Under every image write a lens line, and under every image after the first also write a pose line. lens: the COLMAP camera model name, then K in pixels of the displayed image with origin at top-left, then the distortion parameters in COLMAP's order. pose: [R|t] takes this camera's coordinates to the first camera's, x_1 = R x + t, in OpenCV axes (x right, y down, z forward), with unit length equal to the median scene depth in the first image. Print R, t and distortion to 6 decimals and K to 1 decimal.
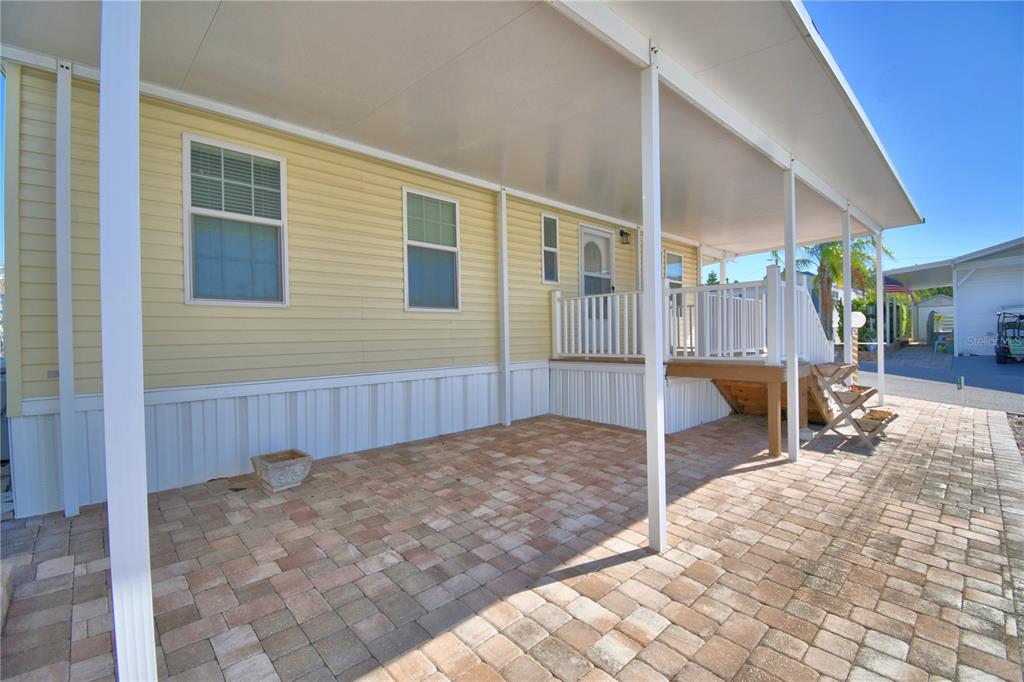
lens RADIAL K [[446.9, 0, 510.8], [0, 446.9, 339.5], [0, 0, 1]] dist [0.022564, -0.026162]
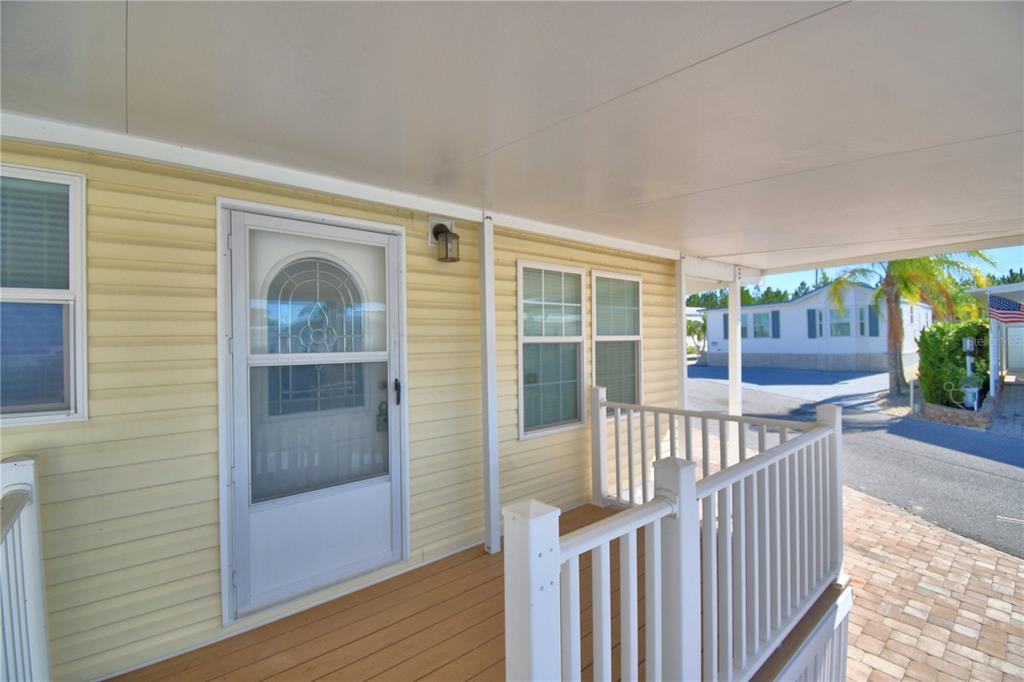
lens RADIAL K [[446.9, 0, 510.8], [0, 446.9, 339.5], [0, 0, 1]] dist [0.022564, -0.026162]
pose [[0.998202, -0.002927, -0.059865, 0.546351], [0.002166, 0.999916, -0.012771, -0.236573], [0.059898, 0.012619, 0.998125, 1.042118]]
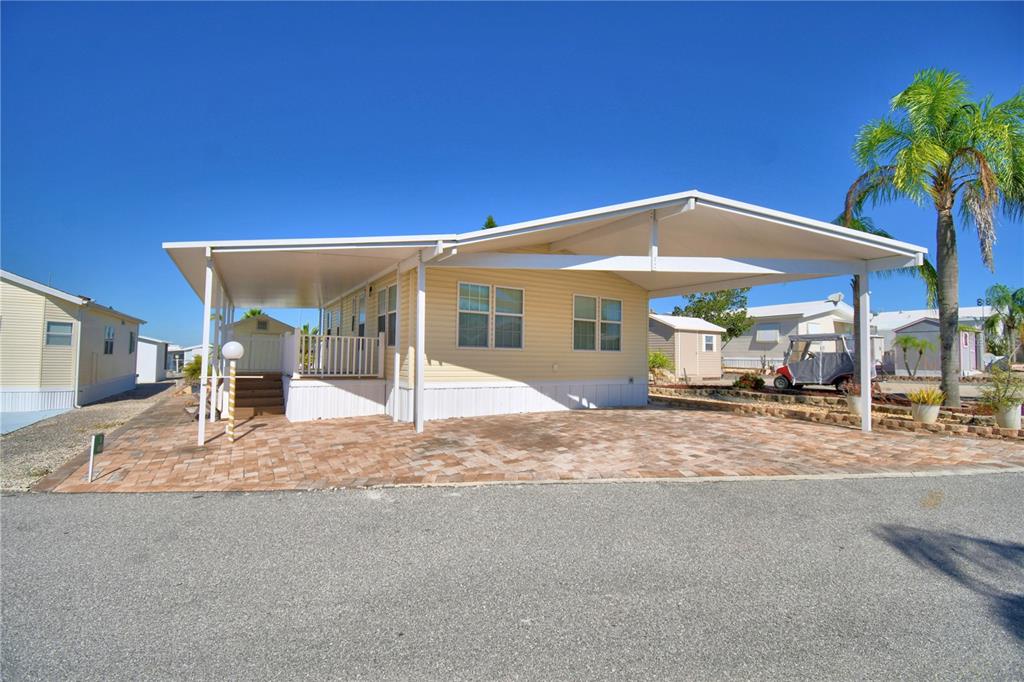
lens RADIAL K [[446.9, 0, 510.8], [0, 446.9, 339.5], [0, 0, 1]] dist [0.022564, -0.026162]
pose [[-0.212788, -0.025457, -0.976767, 2.527409], [-0.023397, 0.999507, -0.020952, -0.097881], [0.976818, 0.018395, -0.213278, 2.868116]]
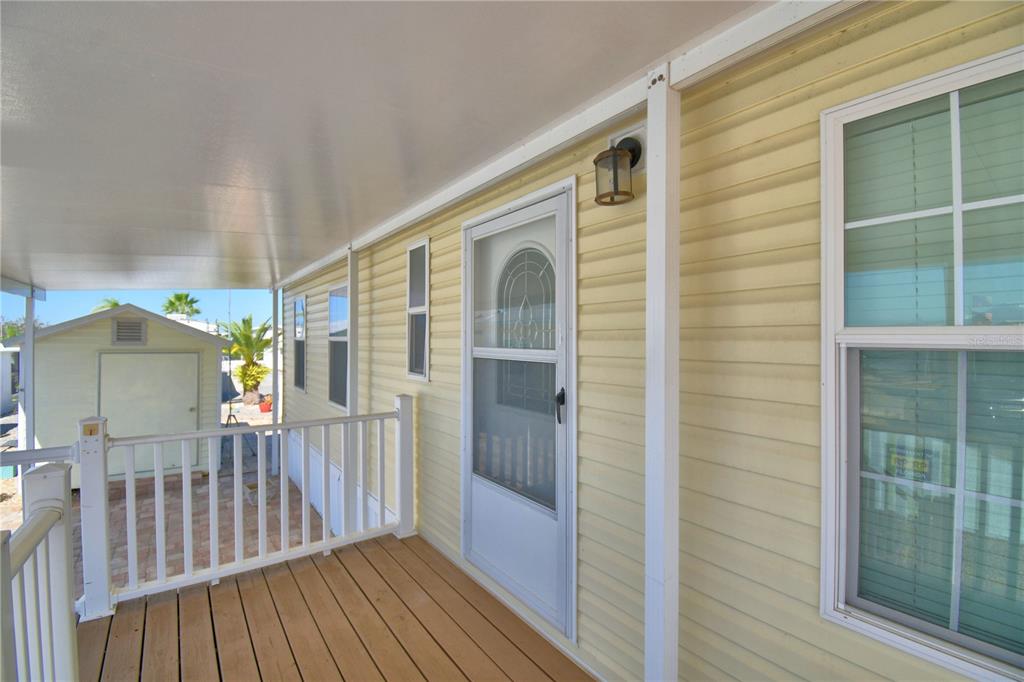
lens RADIAL K [[446.9, 0, 510.8], [0, 446.9, 339.5], [0, 0, 1]] dist [0.022564, -0.026162]
pose [[-0.121604, 0.015683, -0.992455, 0.791673], [-0.008742, 0.999819, 0.016871, -0.246719], [0.992540, 0.010728, -0.121445, 1.608993]]
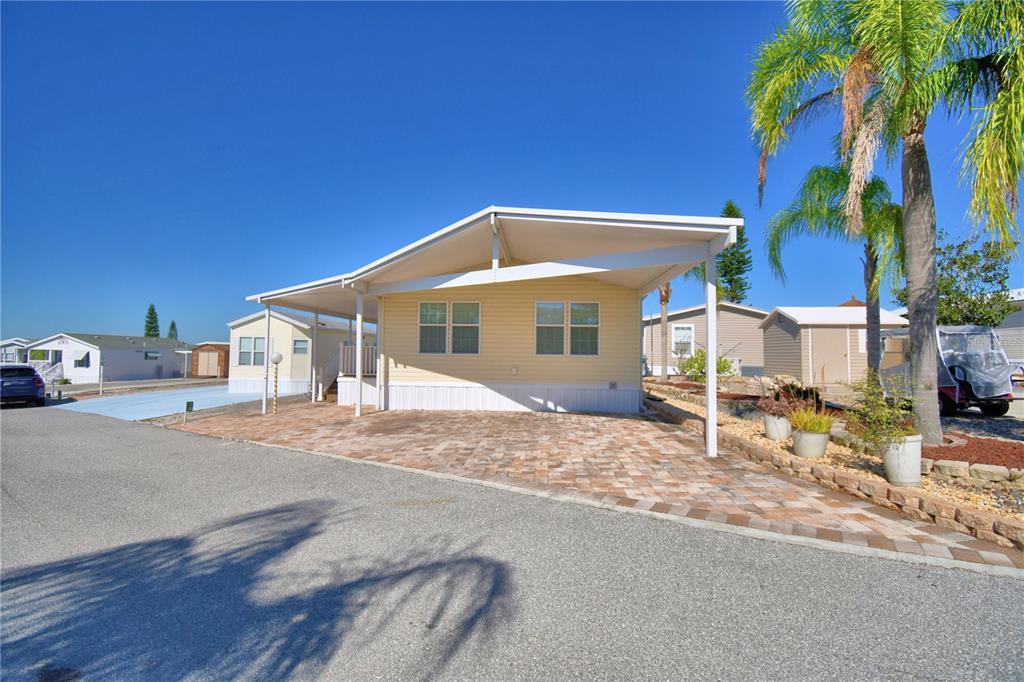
lens RADIAL K [[446.9, 0, 510.8], [0, 446.9, 339.5], [0, 0, 1]] dist [0.022564, -0.026162]
pose [[-0.741572, -0.014248, -0.670722, 1.970672], [-0.006040, 0.999876, -0.014563, -0.143258], [0.670846, -0.006748, -0.741566, 4.323936]]
